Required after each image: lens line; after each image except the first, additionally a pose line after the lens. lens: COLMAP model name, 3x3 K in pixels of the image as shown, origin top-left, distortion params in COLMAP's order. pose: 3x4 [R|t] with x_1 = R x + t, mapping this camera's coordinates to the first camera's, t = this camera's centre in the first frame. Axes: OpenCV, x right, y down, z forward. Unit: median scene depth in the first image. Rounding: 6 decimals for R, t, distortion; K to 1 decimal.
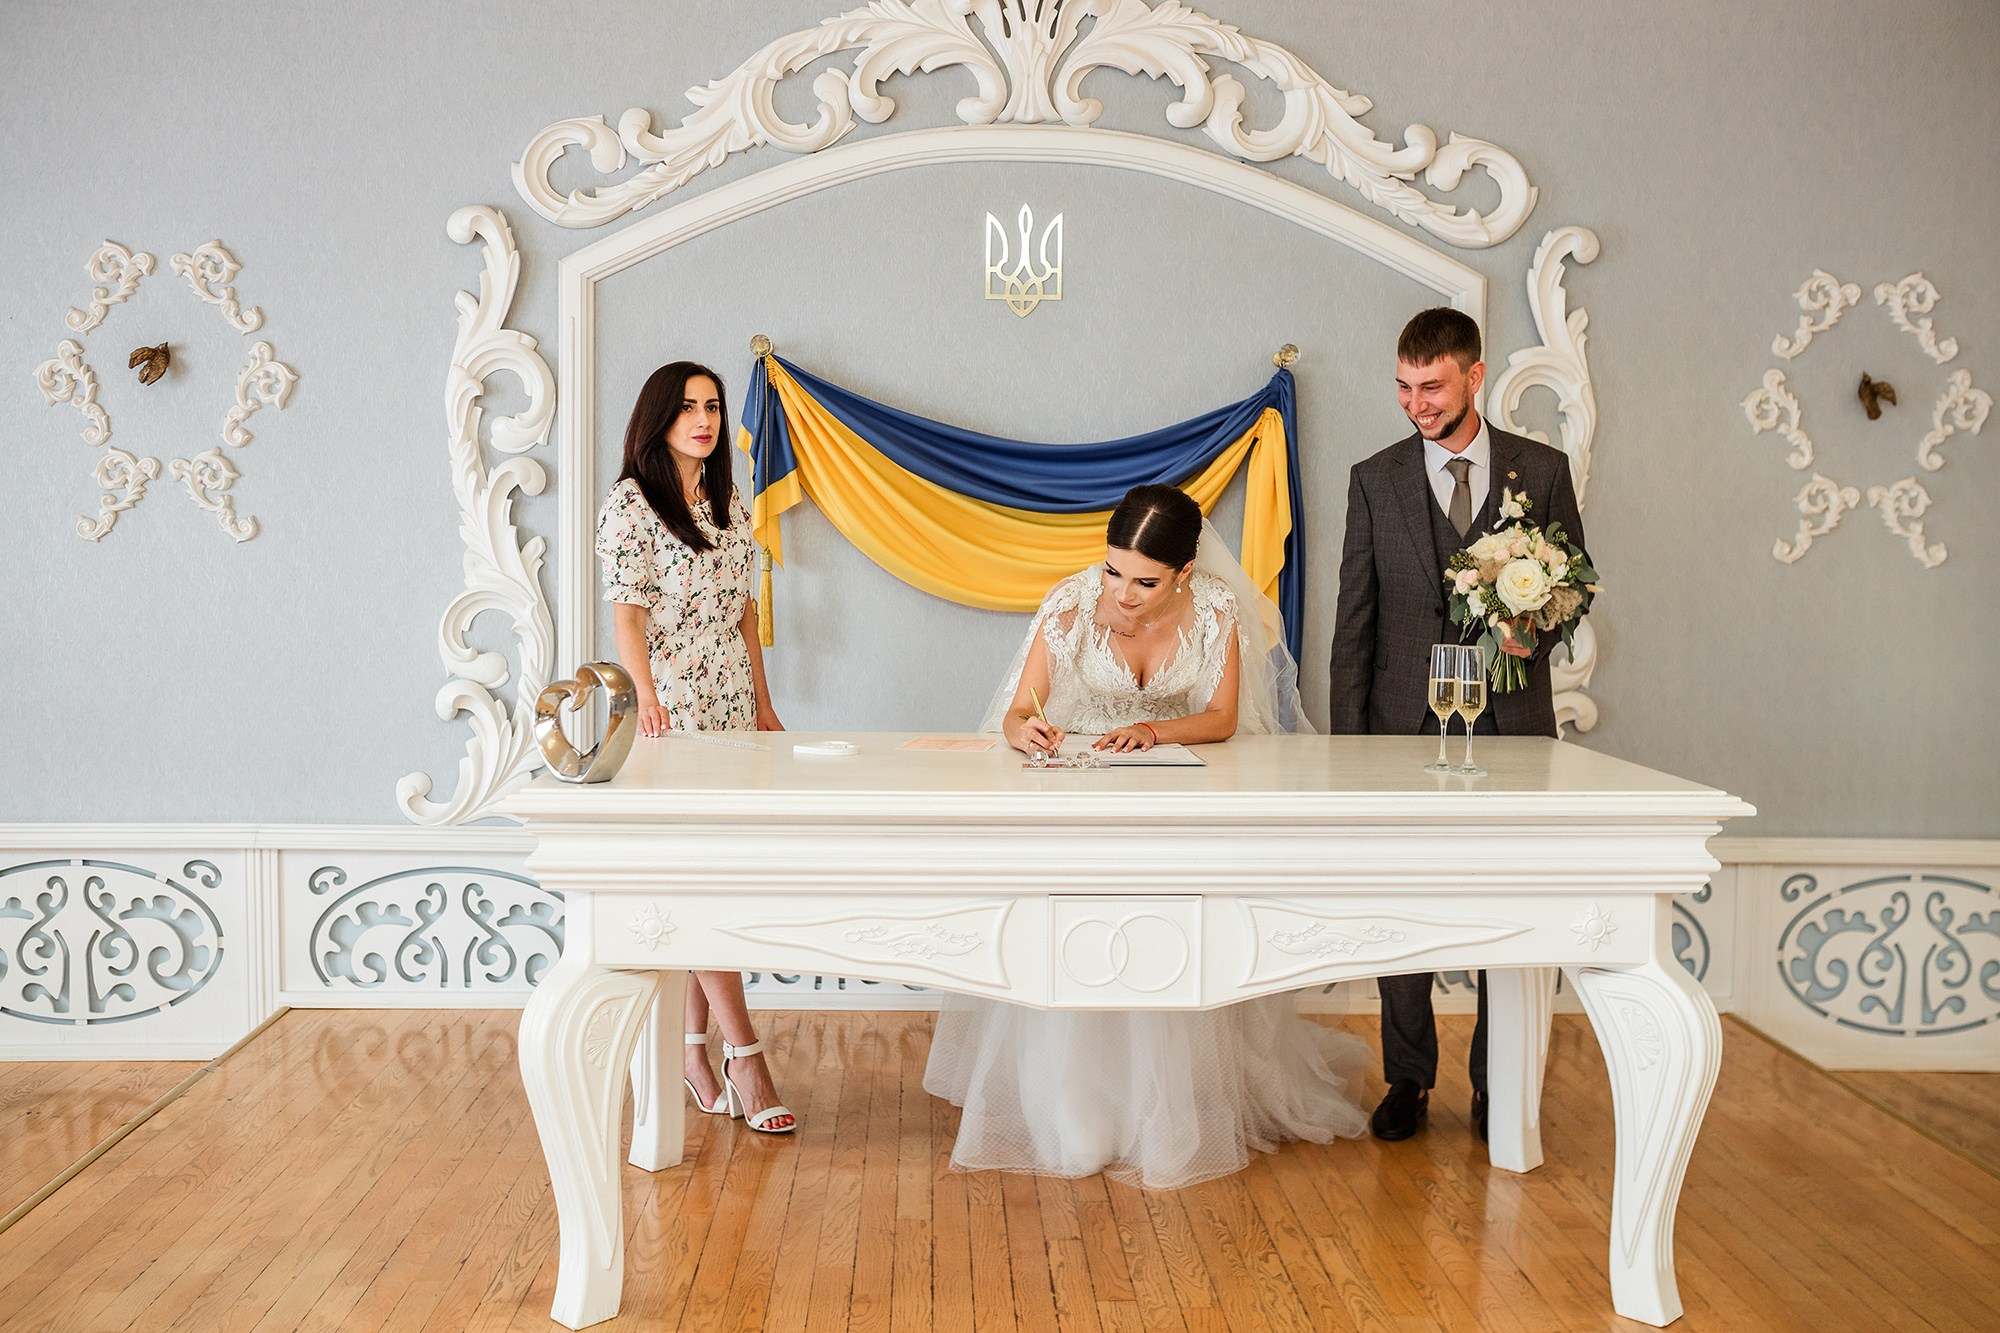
lens RADIAL K [[1945.7, 0, 1000.0], [0, 1945.7, 666.5], [0, 0, 1]] dist [-0.064120, 0.104789]
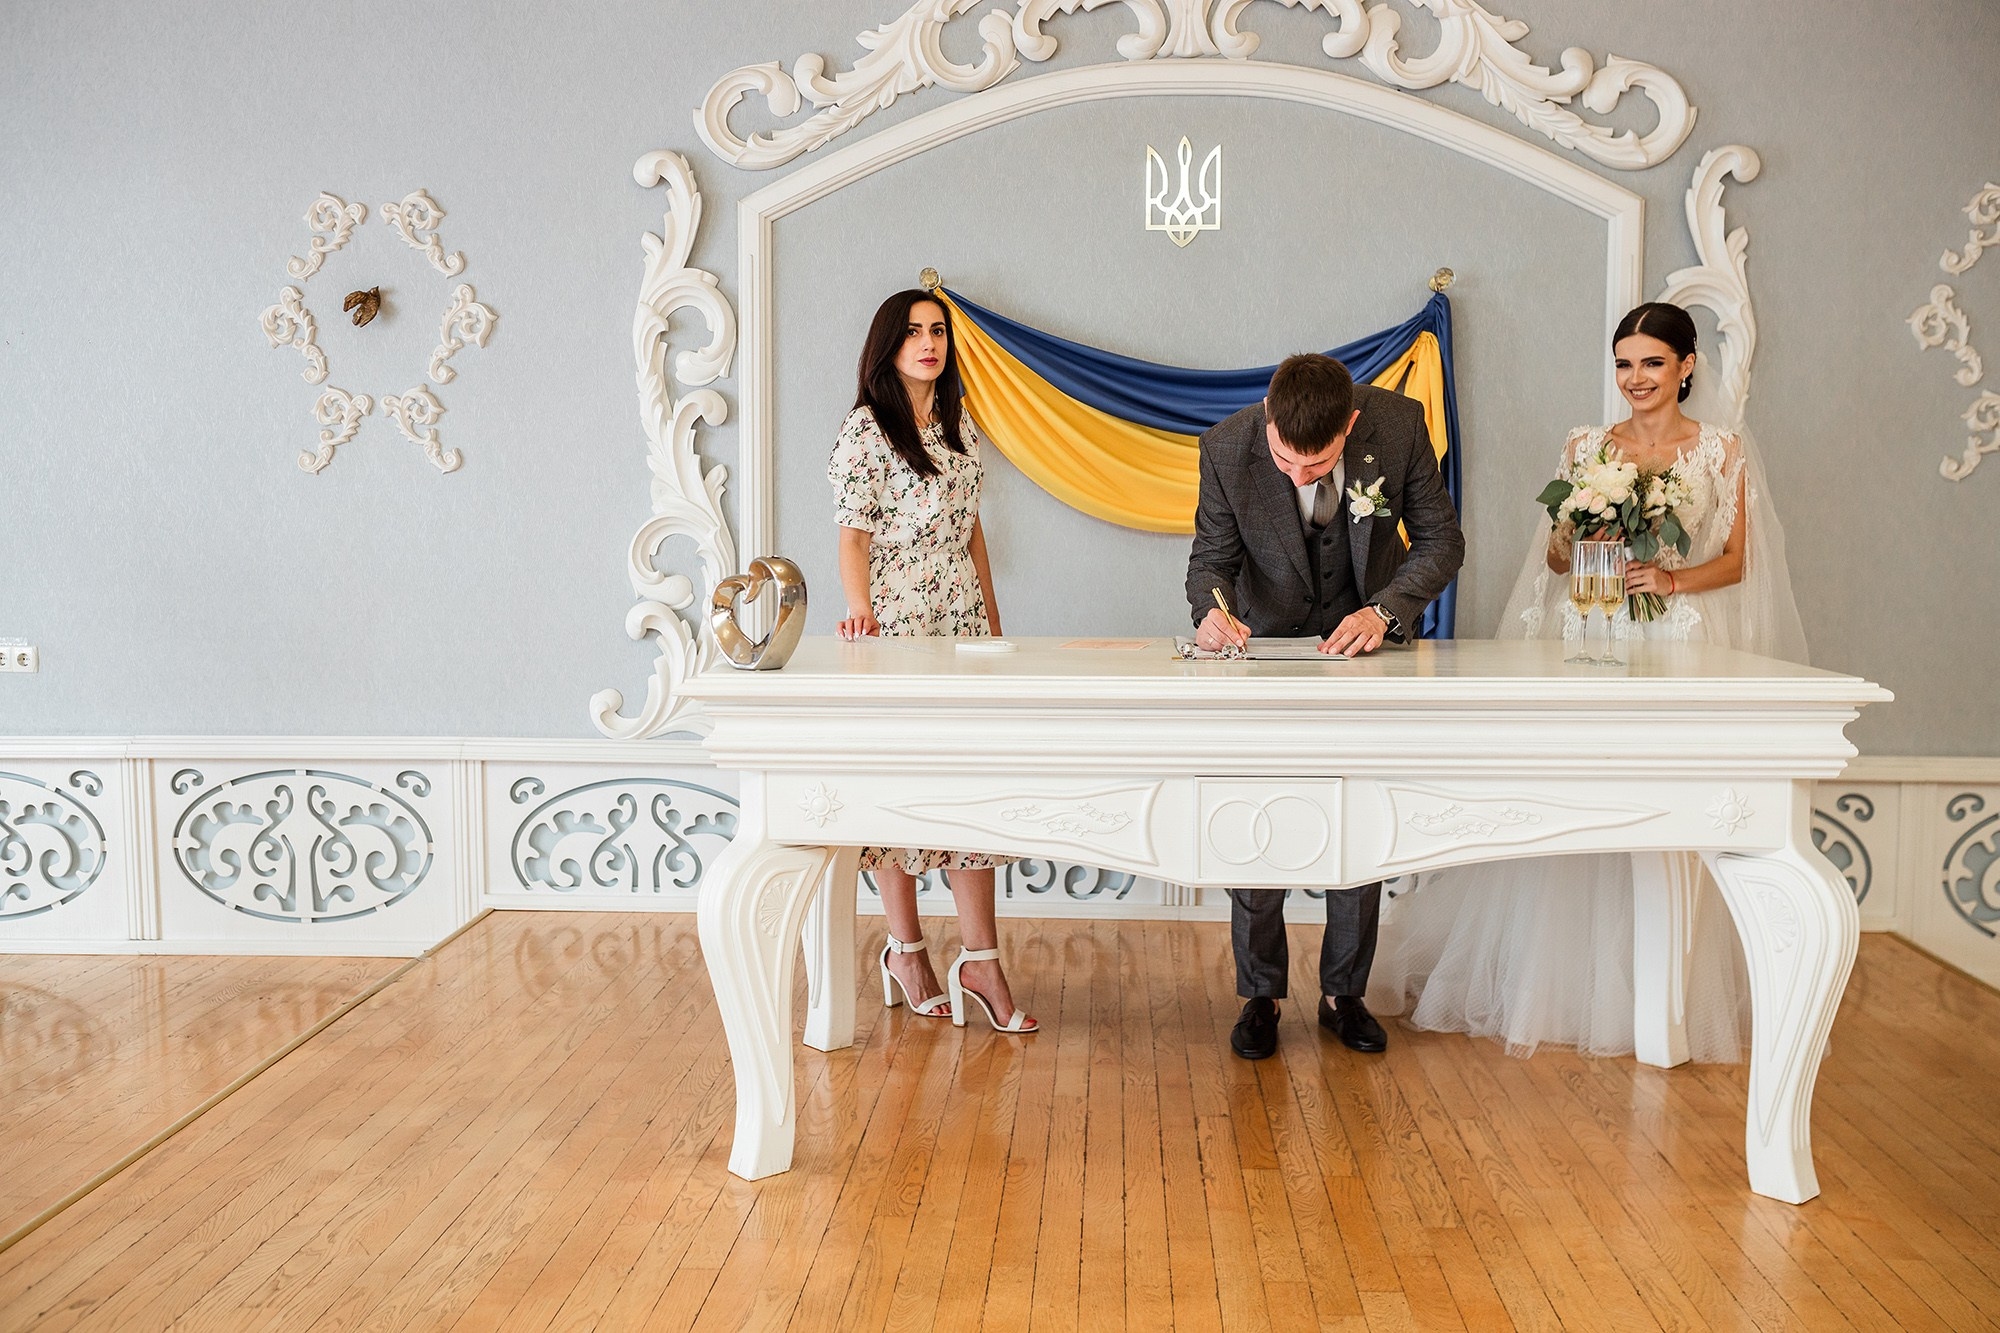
lens RADIAL K [[1915.5, 0, 1000.0], [0, 1915.5, 666.5], [0, 0, 1]] dist [-0.063989, 0.100945]
pose [[0.995536, -0.000606, -0.094384, 0.010997], [0.002421, 0.999814, 0.019122, 0.023197], [0.094355, -0.019266, 0.995352, -0.021411]]
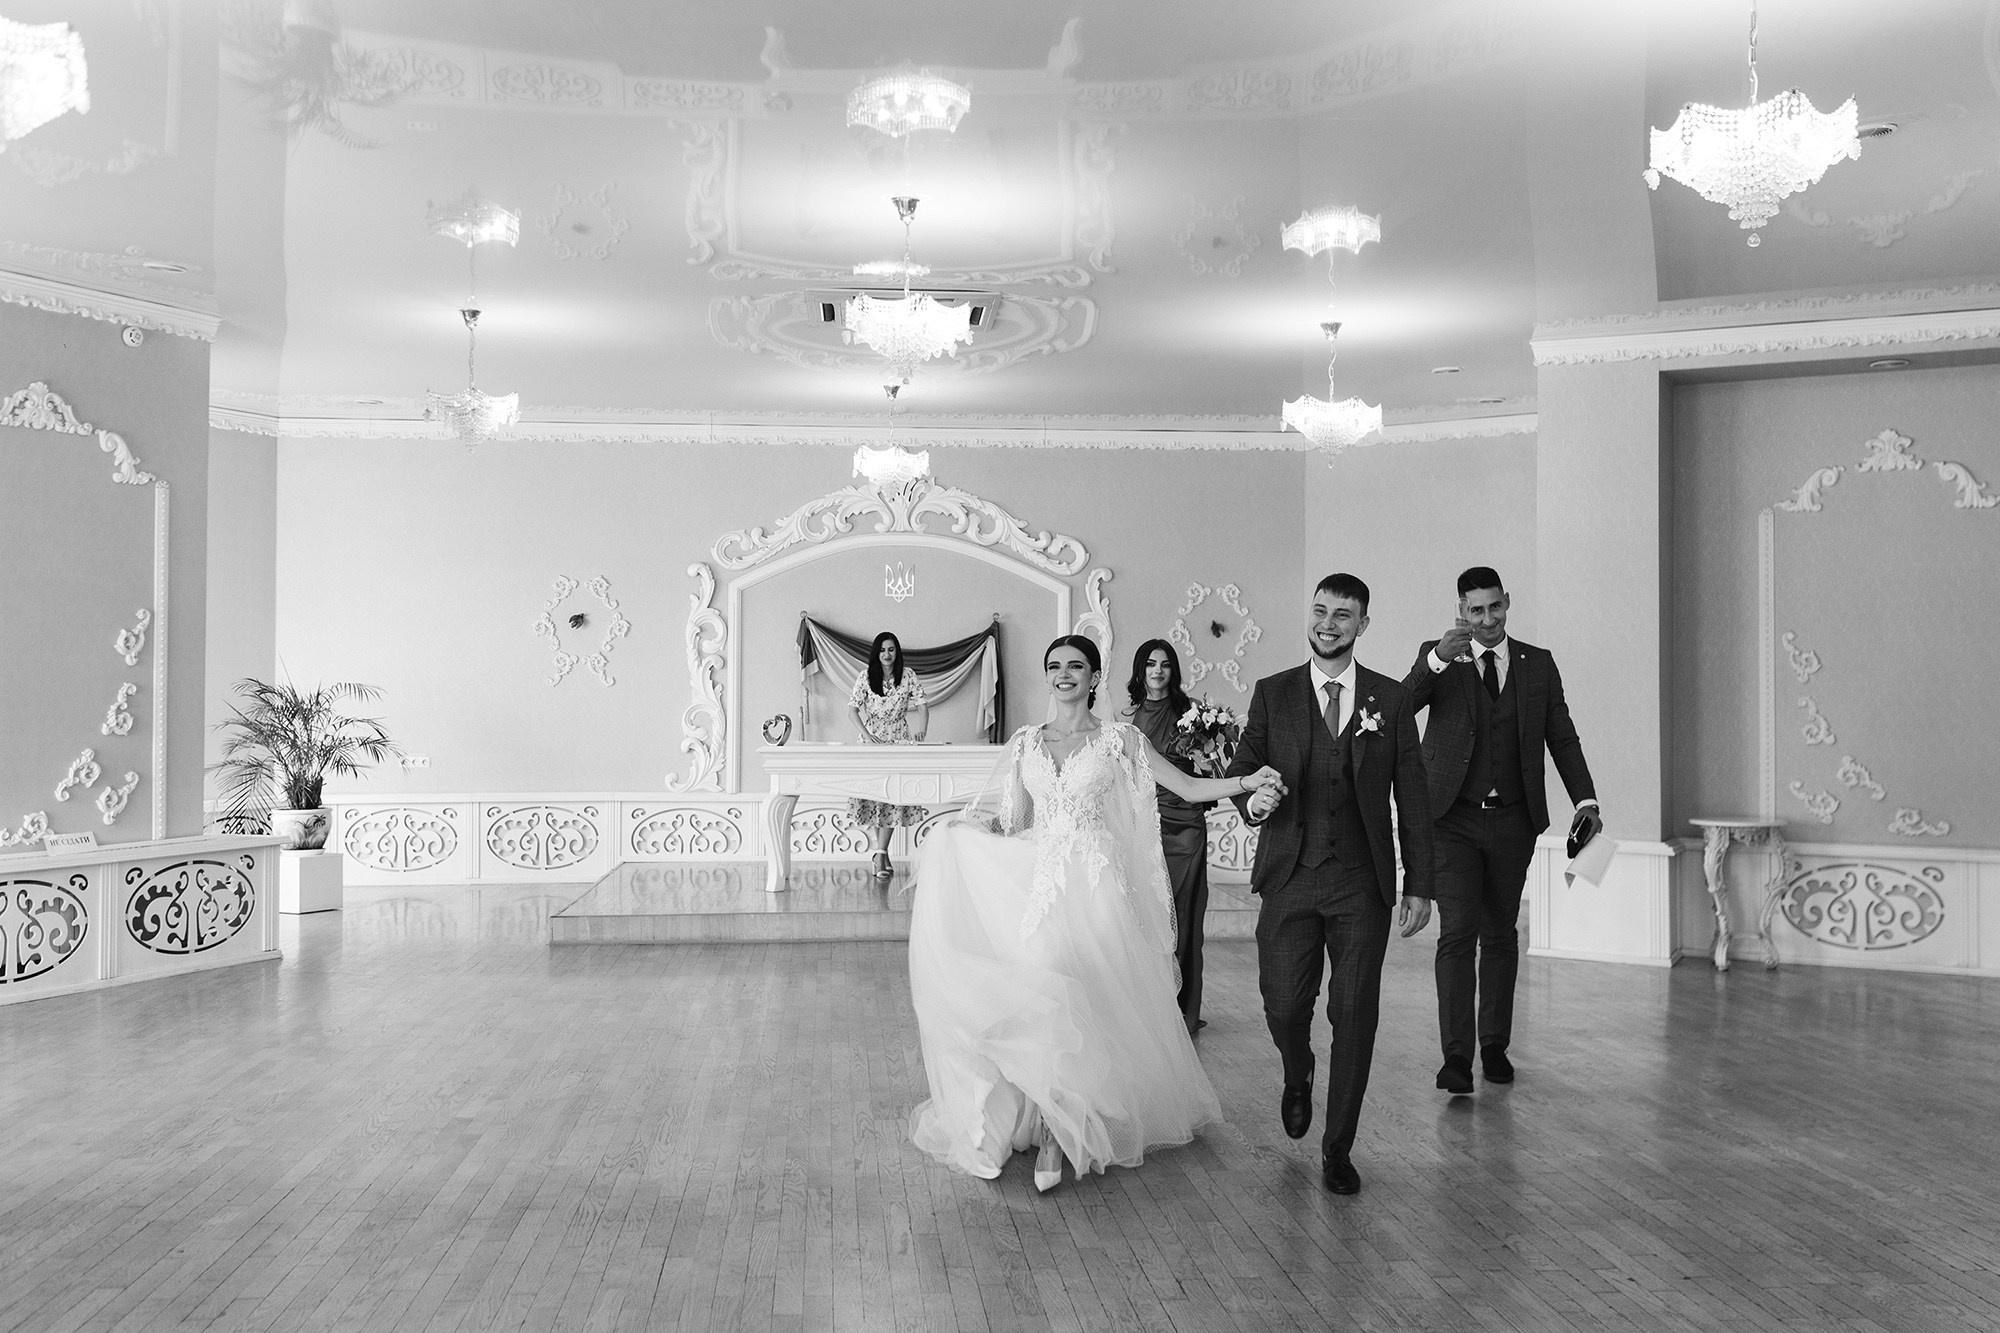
lens RADIAL K [[1915.5, 0, 1000.0], [0, 1915.5, 666.5], [0, 0, 1]] dist [-0.063989, 0.100945]
pose [[0.999110, -0.005739, 0.041799, 0.040240], [0.009237, 0.996425, -0.083980, 0.136011], [-0.041167, 0.084291, 0.995590, -1.673853]]
